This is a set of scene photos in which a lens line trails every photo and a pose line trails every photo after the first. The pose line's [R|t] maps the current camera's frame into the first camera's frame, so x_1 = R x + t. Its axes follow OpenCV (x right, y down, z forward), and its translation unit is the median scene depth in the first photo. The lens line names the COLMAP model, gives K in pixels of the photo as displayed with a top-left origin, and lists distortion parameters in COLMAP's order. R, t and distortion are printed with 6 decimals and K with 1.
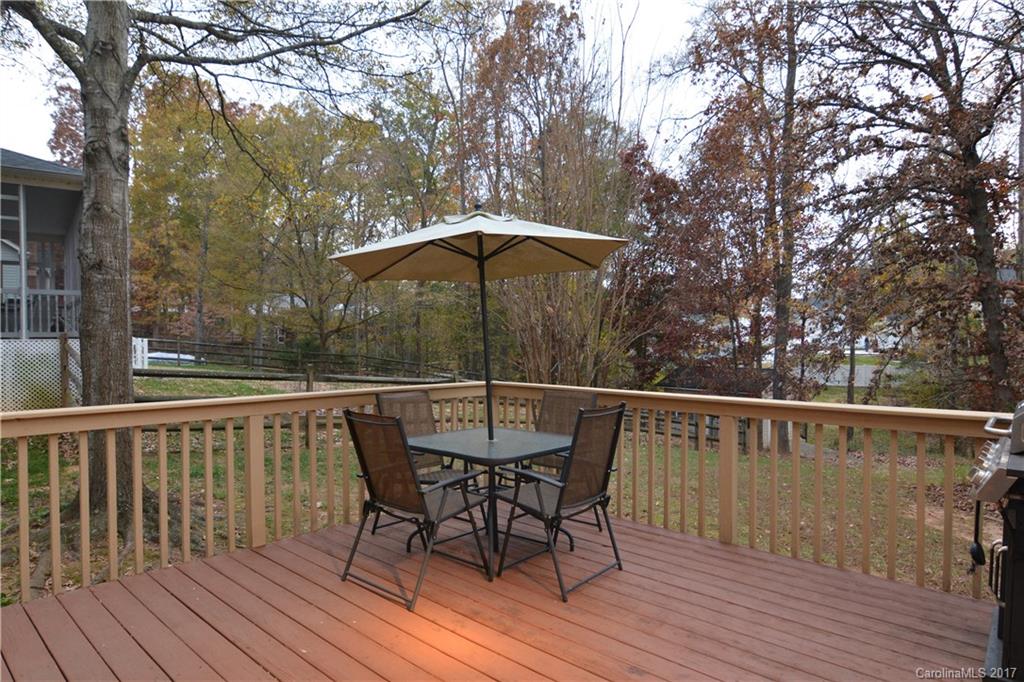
lens RADIAL K [[627.2, 0, 512.5], [0, 627.2, 343.3], [0, 0, 1]] dist [-0.002435, -0.001926]
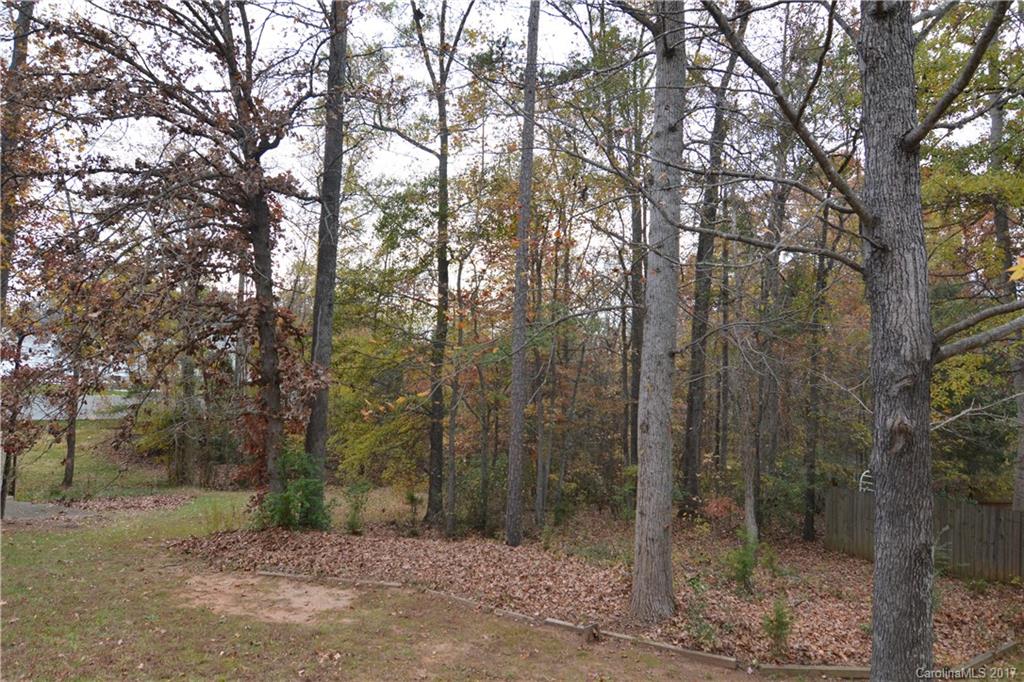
lens RADIAL K [[627.2, 0, 512.8], [0, 627.2, 341.2], [0, 0, 1]] dist [-0.002435, -0.001926]
pose [[0.439797, 0.065420, 0.895711, 0.090962], [-0.021480, 0.997824, -0.062331, 0.002686], [-0.897840, 0.008173, 0.440245, 0.247297]]
